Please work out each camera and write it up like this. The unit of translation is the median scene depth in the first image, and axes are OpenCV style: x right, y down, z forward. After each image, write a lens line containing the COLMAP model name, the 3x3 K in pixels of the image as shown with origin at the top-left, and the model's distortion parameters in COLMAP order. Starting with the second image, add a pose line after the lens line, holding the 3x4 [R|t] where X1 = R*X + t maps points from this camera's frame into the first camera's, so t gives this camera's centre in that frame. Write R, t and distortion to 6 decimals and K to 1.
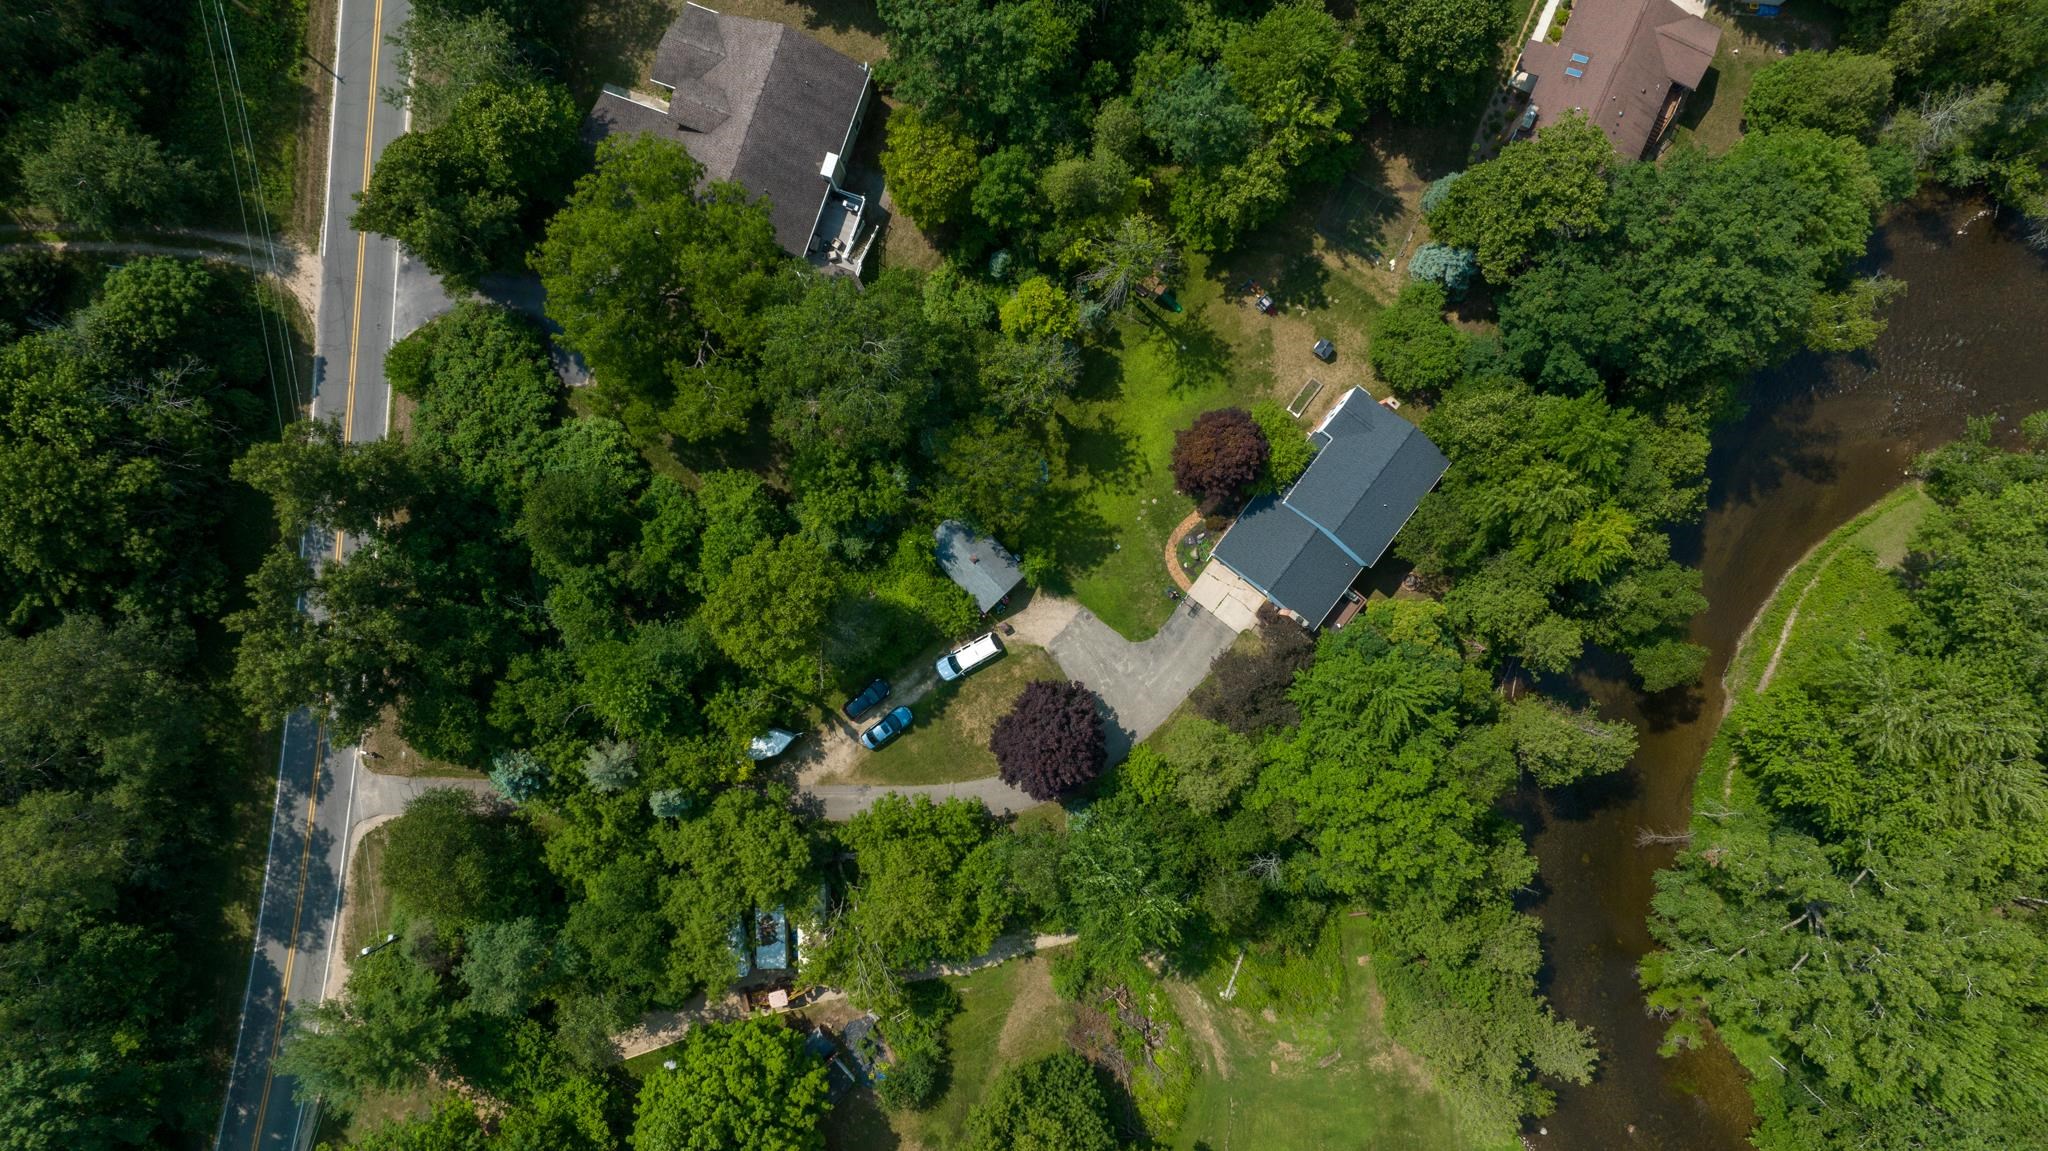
lens RADIAL K [[1504.3, 0, 1021.8], [0, 1504.3, 580.4], [0, 0, 1]] dist [-0.034844, 0.048769]
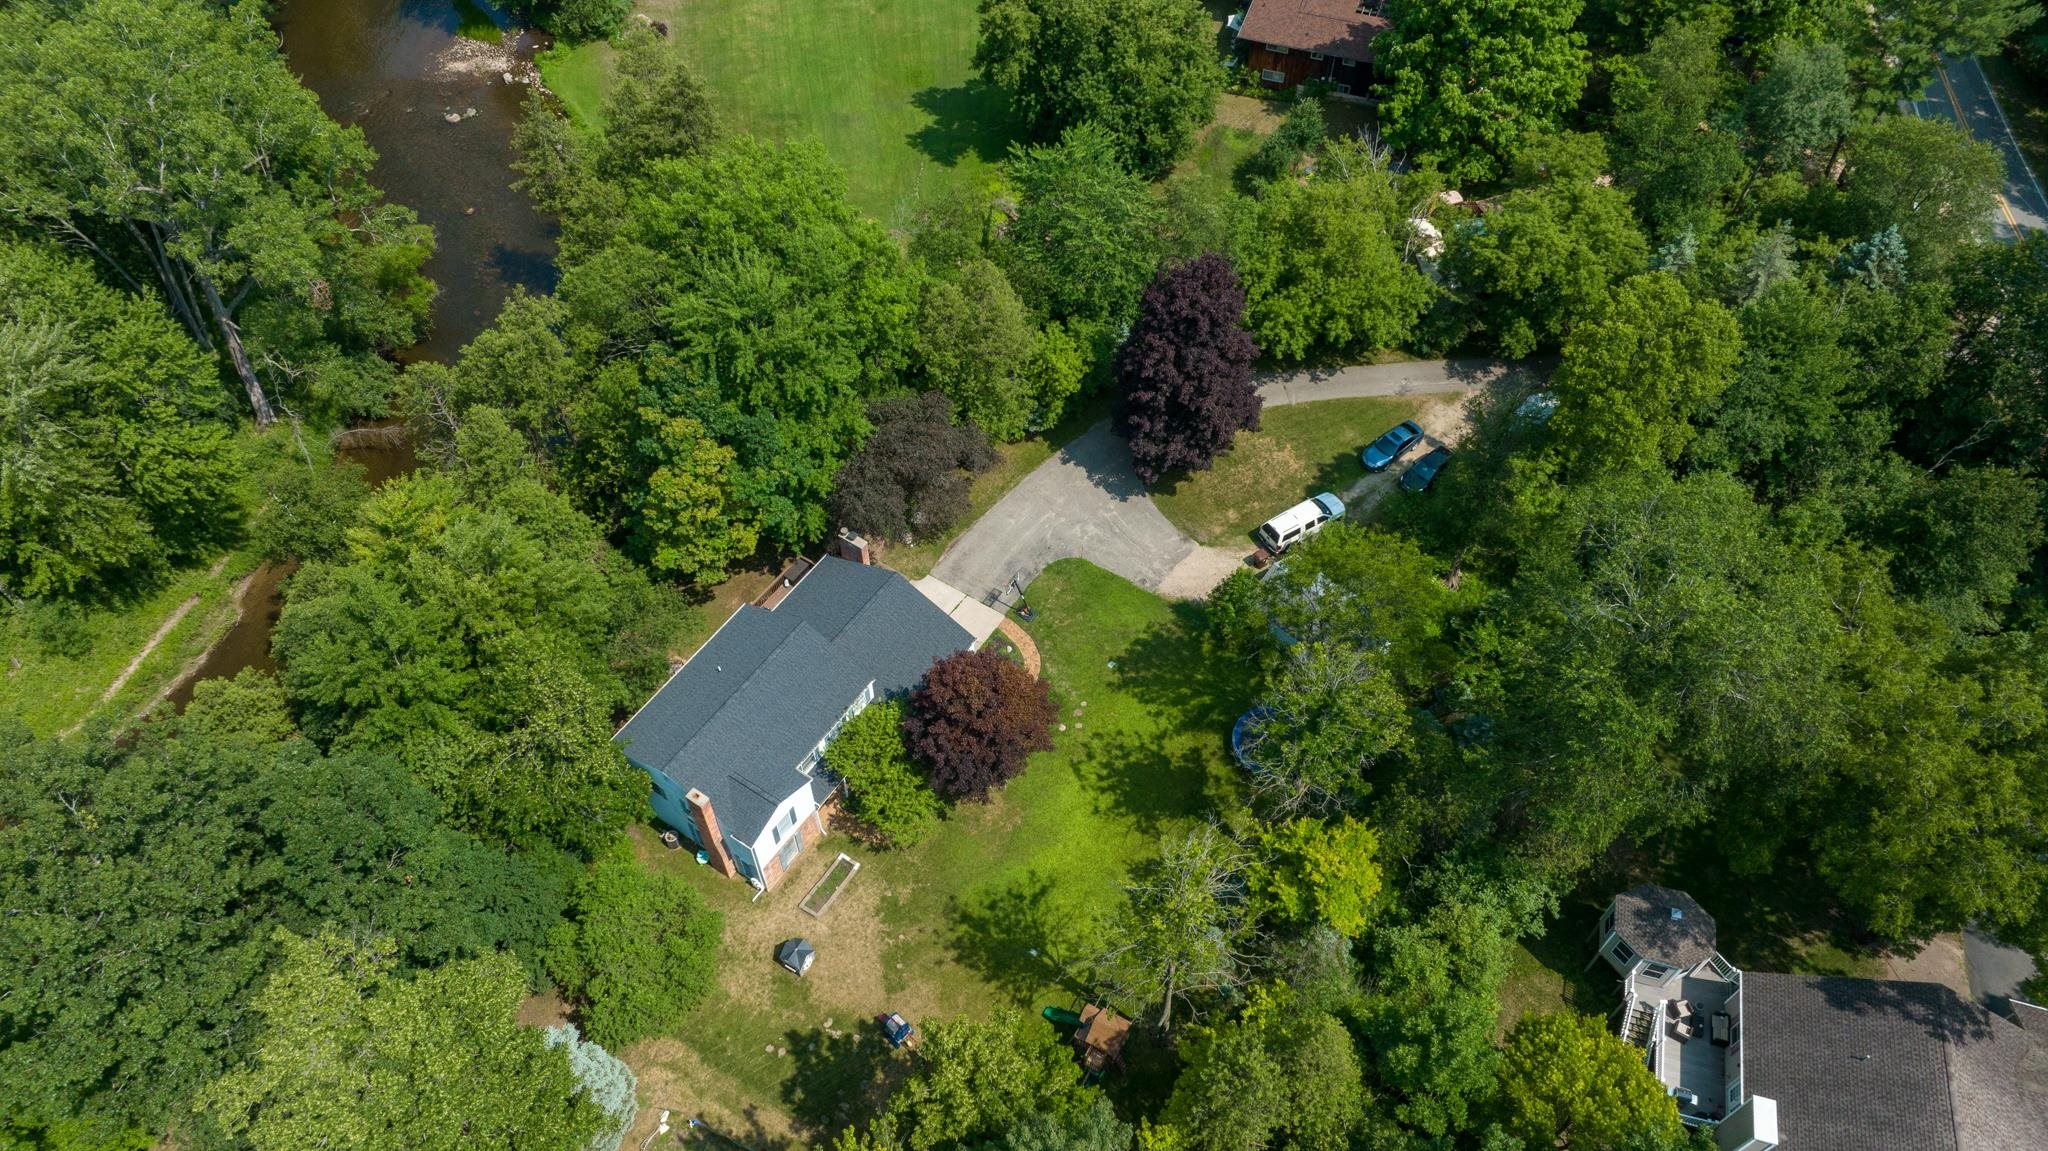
lens RADIAL K [[1504.3, 0, 1021.8], [0, 1504.3, 580.4], [0, 0, 1]] dist [-0.034844, 0.048769]
pose [[-0.997754, 0.053257, -0.040620, 0.129126], [-0.066965, -0.780428, 0.621650, -0.407512], [0.001406, 0.622974, 0.782241, 0.450360]]
